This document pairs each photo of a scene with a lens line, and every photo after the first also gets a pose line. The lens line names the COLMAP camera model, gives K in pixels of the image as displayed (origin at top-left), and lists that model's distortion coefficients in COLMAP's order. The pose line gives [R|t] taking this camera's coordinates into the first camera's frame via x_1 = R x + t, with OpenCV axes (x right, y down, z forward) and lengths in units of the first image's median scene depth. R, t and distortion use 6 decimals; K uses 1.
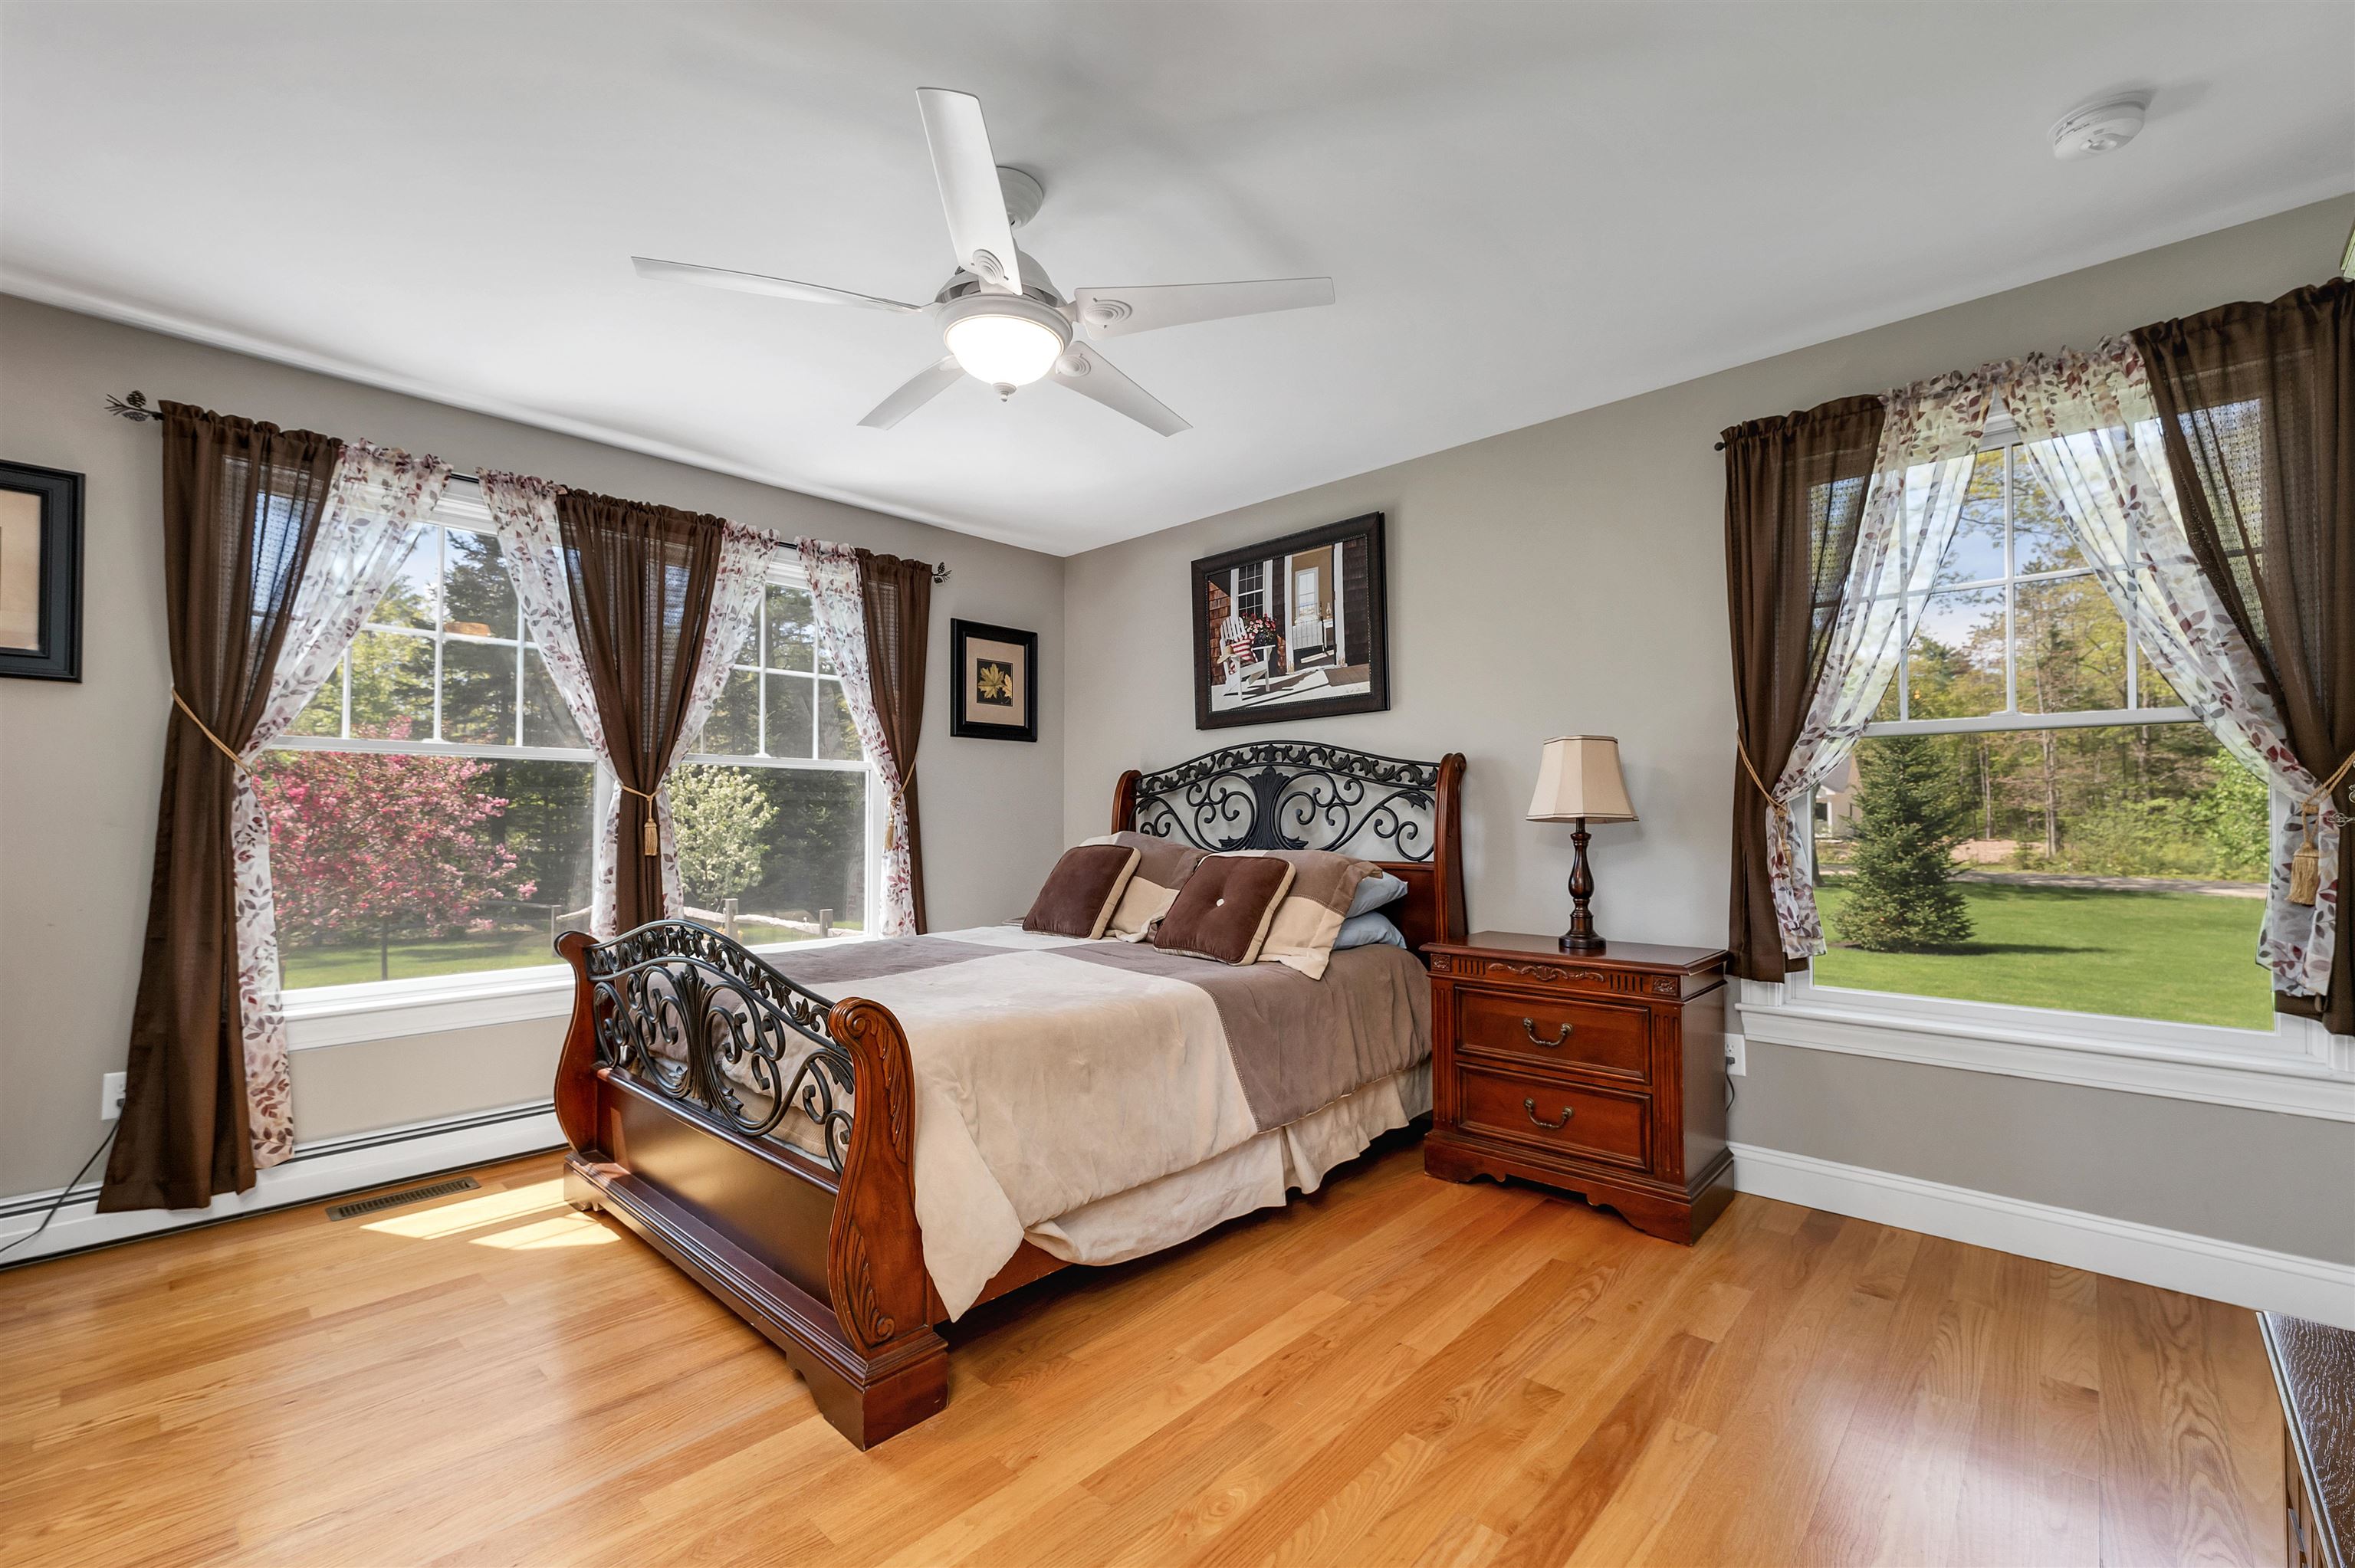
lens RADIAL K [[970.5, 0, 1166.6], [0, 970.5, 803.6], [0, 0, 1]] dist [-0.000804, -0.000006]
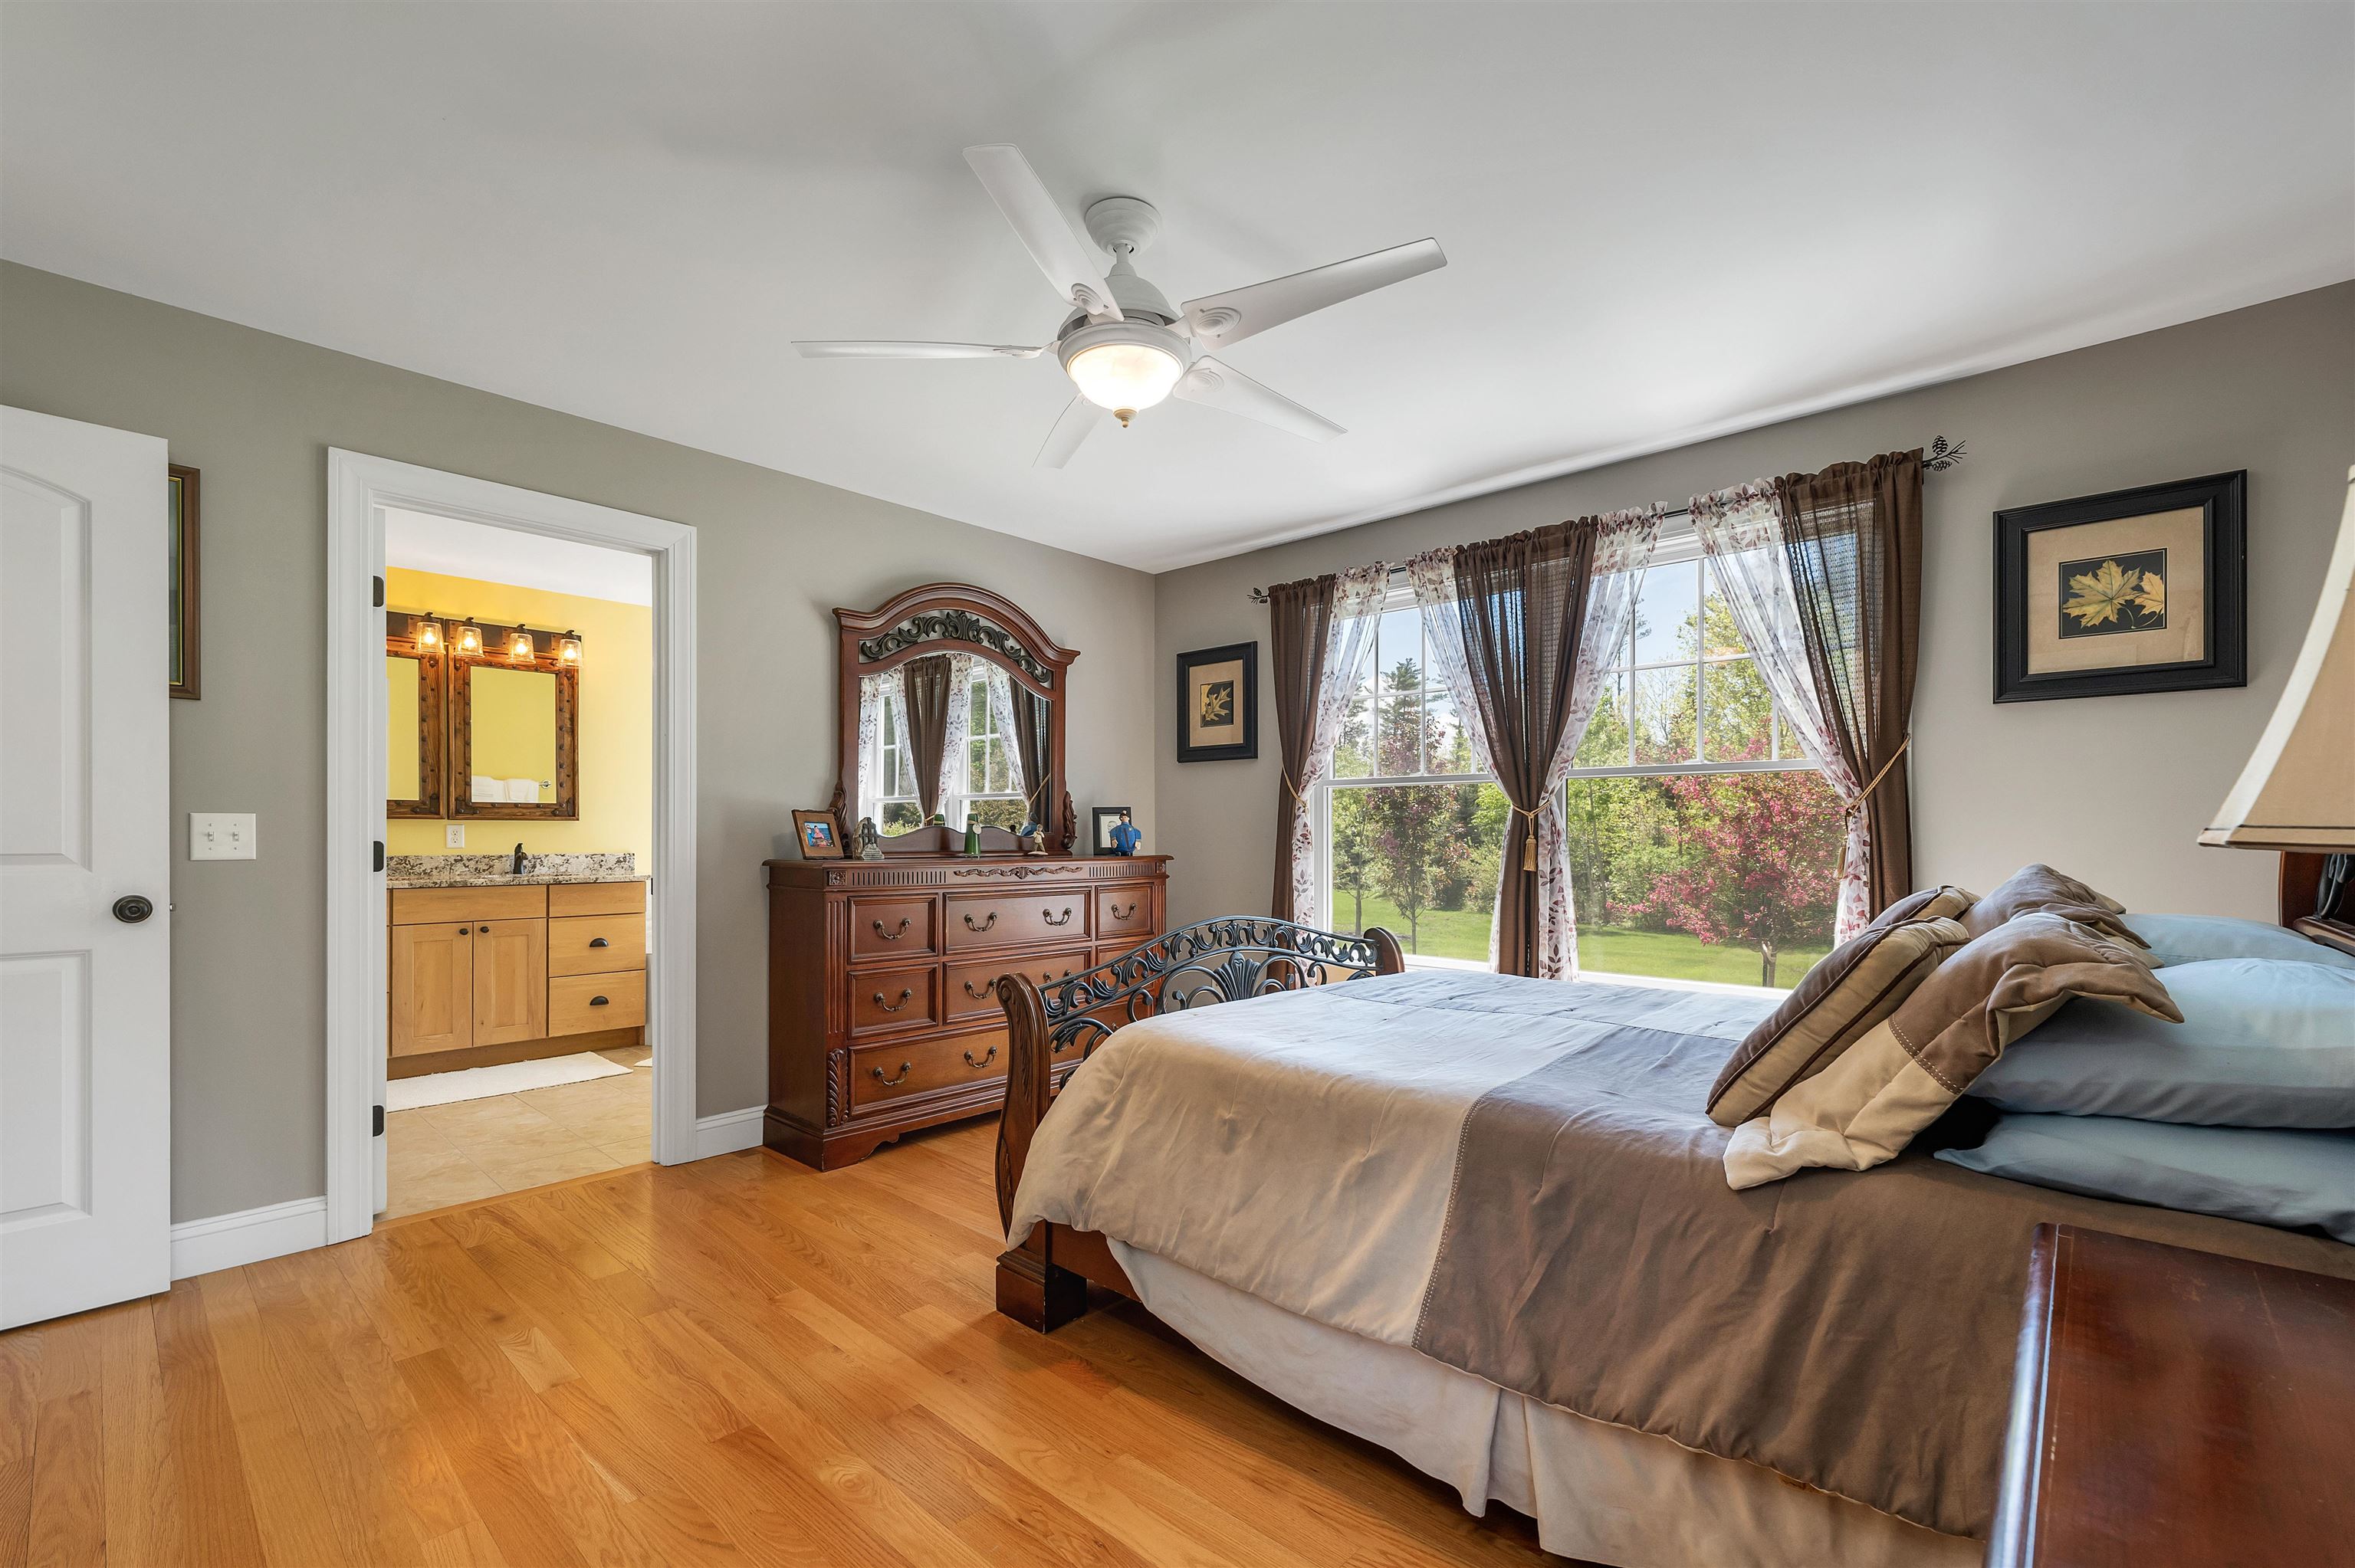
lens RADIAL K [[984.3, 0, 1162.5], [0, 984.3, 826.9], [0, 0, 1]] dist [0.001544, -0.000212]
pose [[0.016915, -0.004729, -0.999846, 0.462954], [0.014246, 0.999888, -0.004488, 0.005264], [0.999755, -0.014168, 0.016981, 0.534082]]
